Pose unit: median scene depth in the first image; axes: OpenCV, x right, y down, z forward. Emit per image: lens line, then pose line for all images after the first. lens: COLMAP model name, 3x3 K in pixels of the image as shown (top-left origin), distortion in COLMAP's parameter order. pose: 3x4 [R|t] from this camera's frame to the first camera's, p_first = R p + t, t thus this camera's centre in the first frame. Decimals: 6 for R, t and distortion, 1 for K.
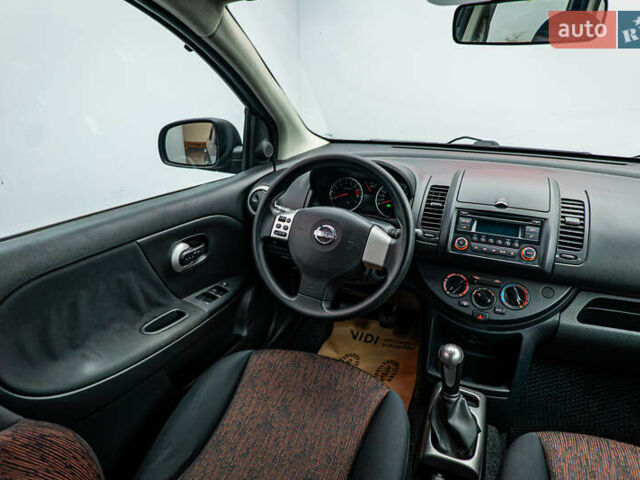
lens RADIAL K [[408.1, 0, 320.0], [0, 408.1, 240.0], [0, 0, 1]] dist [0.011435, 0.003258]
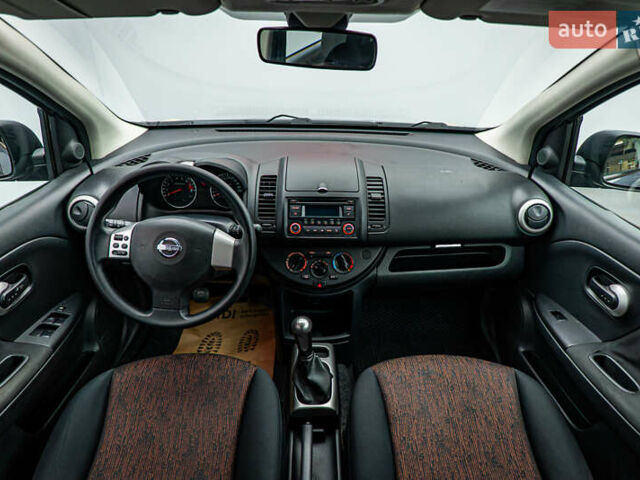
lens RADIAL K [[408.1, 0, 320.0], [0, 408.1, 240.0], [0, 0, 1]] dist [0.011435, 0.003258]
pose [[0.910983, -0.194738, 0.363575, -0.011187], [0.144350, 0.976302, 0.161239, -0.130987], [-0.386359, -0.094404, 0.917505, -0.071499]]
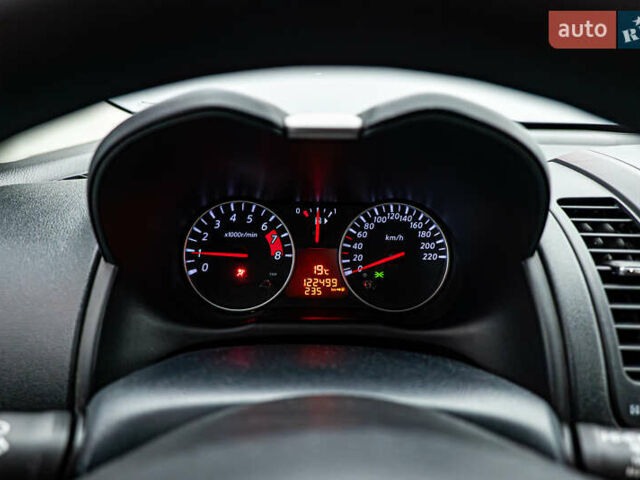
lens RADIAL K [[408.1, 0, 320.0], [0, 408.1, 240.0], [0, 0, 1]] dist [0.011435, 0.003258]
pose [[0.910921, -0.116184, 0.395884, -0.002126], [0.142970, 0.988969, -0.038729, -0.128141], [-0.387017, 0.091879, 0.917484, 0.868686]]
